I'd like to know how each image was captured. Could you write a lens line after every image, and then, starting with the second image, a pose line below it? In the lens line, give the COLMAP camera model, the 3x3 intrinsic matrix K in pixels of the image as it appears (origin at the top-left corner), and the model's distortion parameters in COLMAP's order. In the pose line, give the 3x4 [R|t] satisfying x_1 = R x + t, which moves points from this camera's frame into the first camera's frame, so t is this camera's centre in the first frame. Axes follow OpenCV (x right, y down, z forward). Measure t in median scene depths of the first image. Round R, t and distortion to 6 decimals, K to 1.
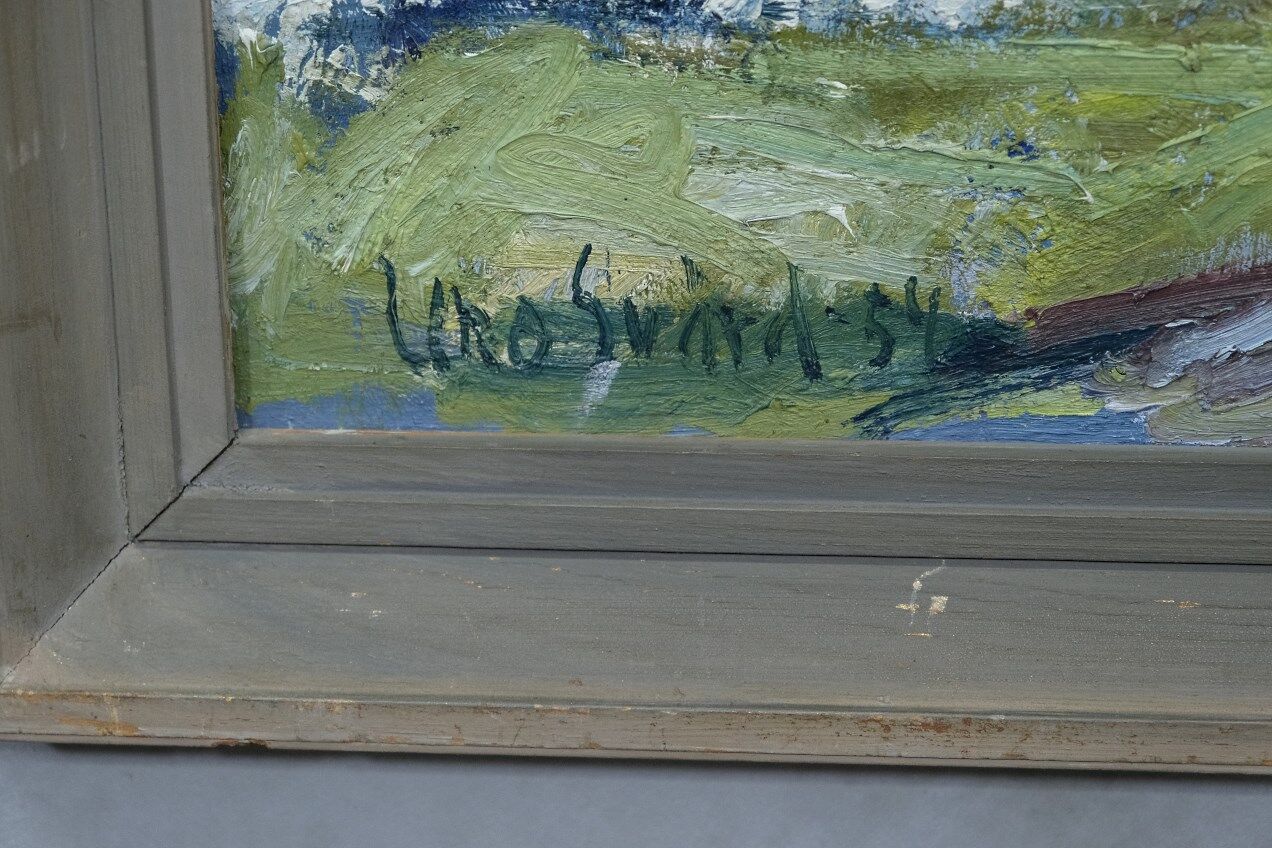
lens RADIAL K [[3730.8, 0, 628.2], [0, 3730.8, 424.2], [0, 0, 1]] dist [-0.072065, 0.000000]
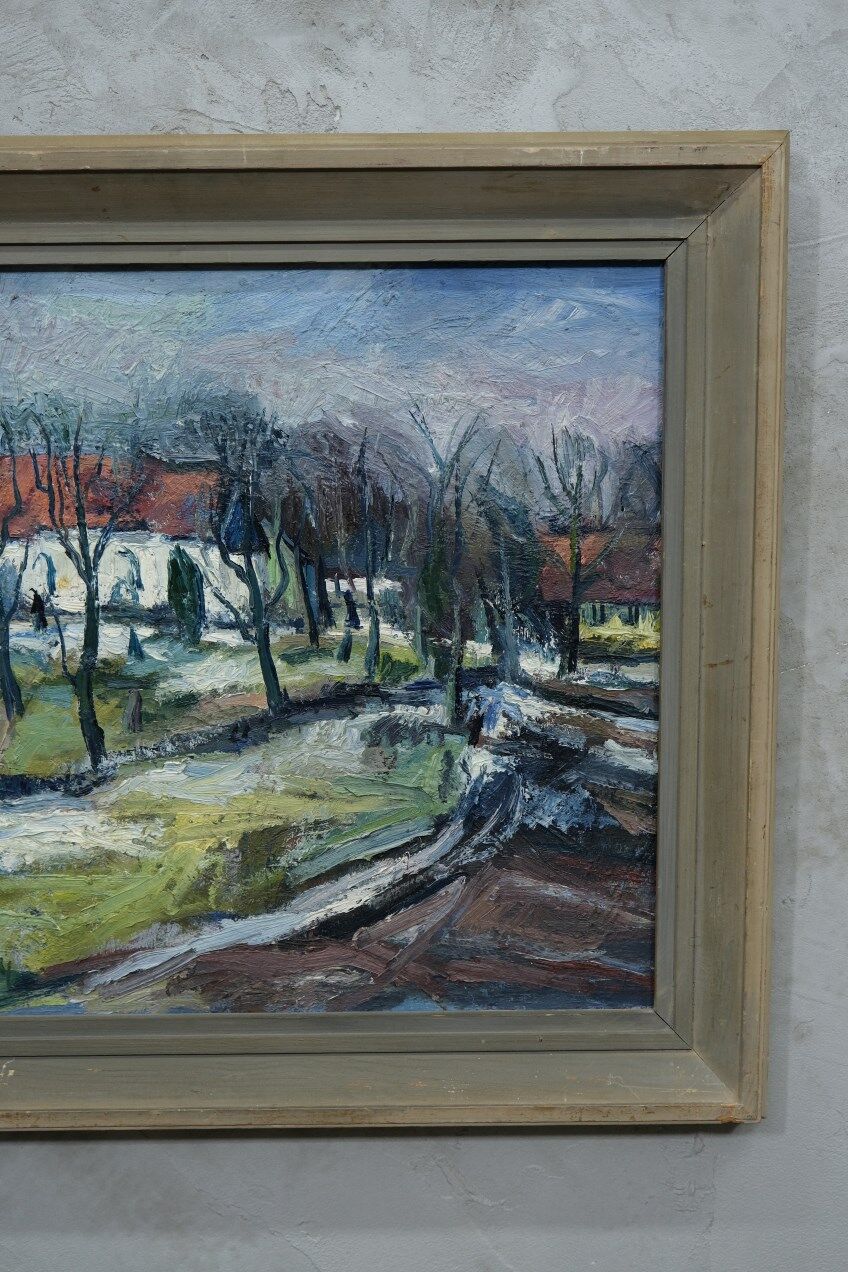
lens RADIAL K [[1784.0, 0, 417.1], [0, 1784.0, 638.1], [0, 0, 1]] dist [-0.004164, 0.000000]
pose [[0.996738, -0.009005, 0.080200, 0.292611], [0.029513, 0.965591, -0.258387, 0.090562], [-0.075113, 0.259911, 0.962707, -0.446976]]
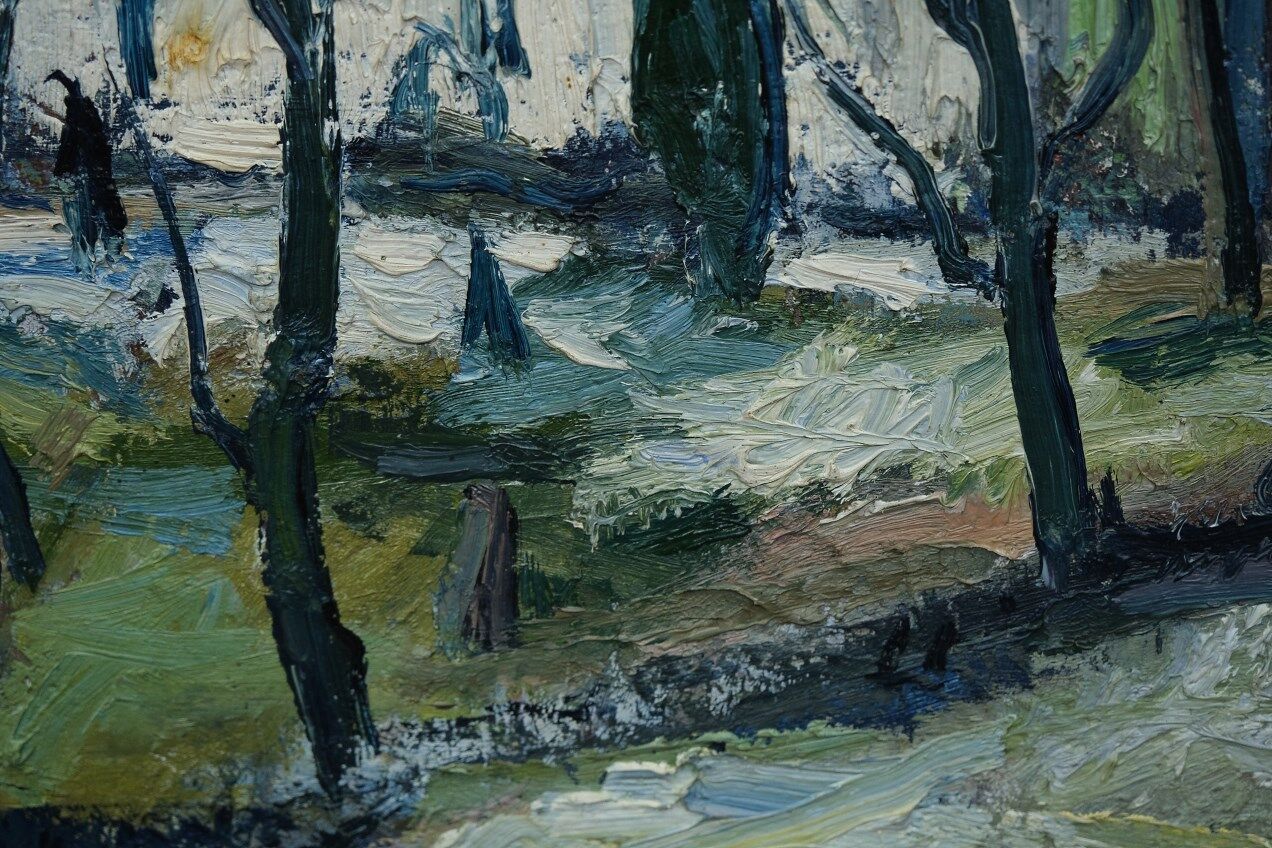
lens RADIAL K [[2804.6, 0, 623.1], [0, 2804.6, 427.3], [0, 0, 1]] dist [-0.031833, 0.000000]
pose [[0.998709, -0.020326, 0.046563, 0.186081], [0.025543, 0.993114, -0.114337, -0.182933], [-0.043919, 0.115379, 0.992350, 0.379893]]
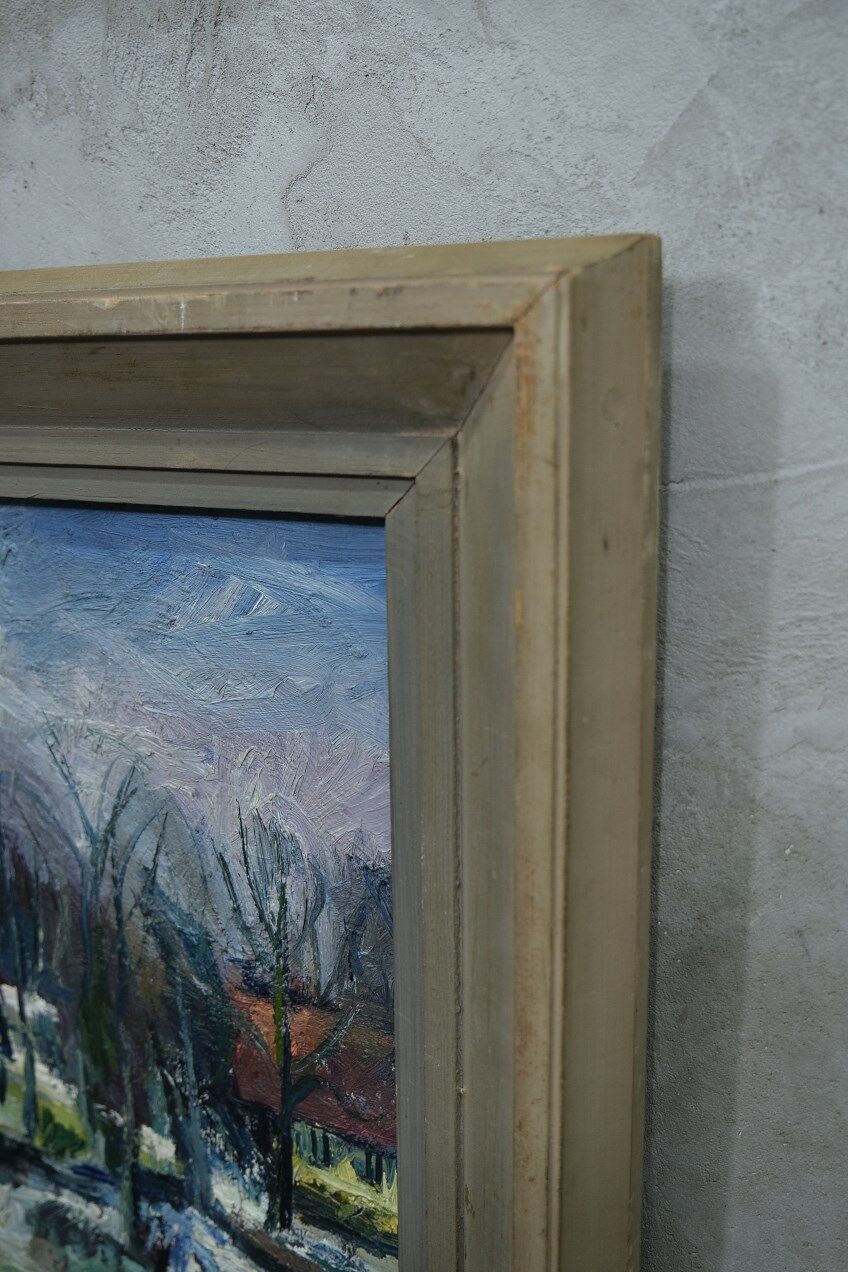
lens RADIAL K [[1411.8, 0, 434.0], [0, 1411.8, 643.7], [0, 0, 1]] dist [-0.026657, 0.000000]
pose [[0.894756, 0.091100, -0.437163, 0.819364], [-0.182907, 0.967848, -0.172672, -0.387363], [0.407377, 0.234460, 0.882651, 0.310512]]
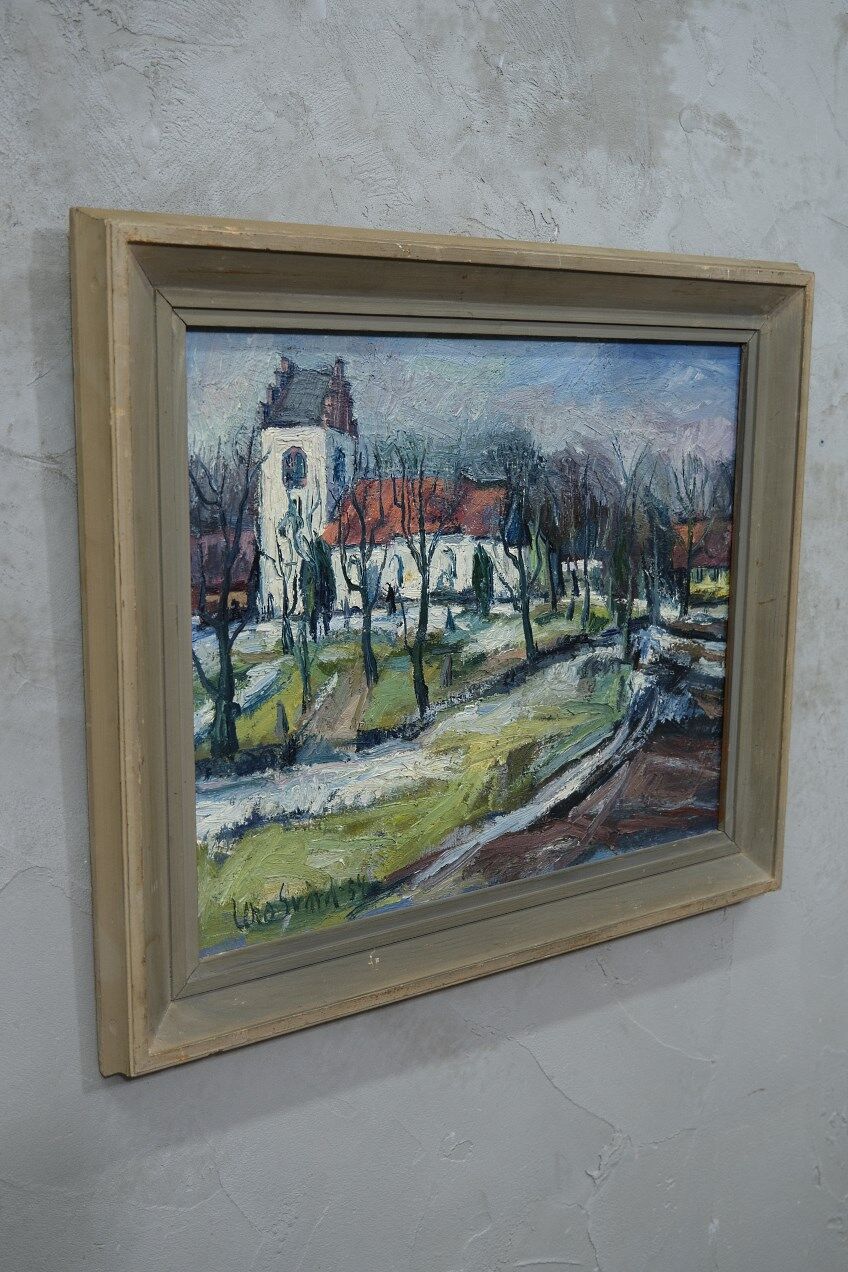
lens RADIAL K [[1411.8, 0, 421.2], [0, 1411.8, 641.3], [0, 0, 1]] dist [-0.026657, 0.000000]
pose [[0.776886, -0.096919, 0.622137, -0.735381], [0.241539, 0.958362, -0.152321, -0.032362], [-0.581469, 0.268606, 0.767948, -0.192111]]
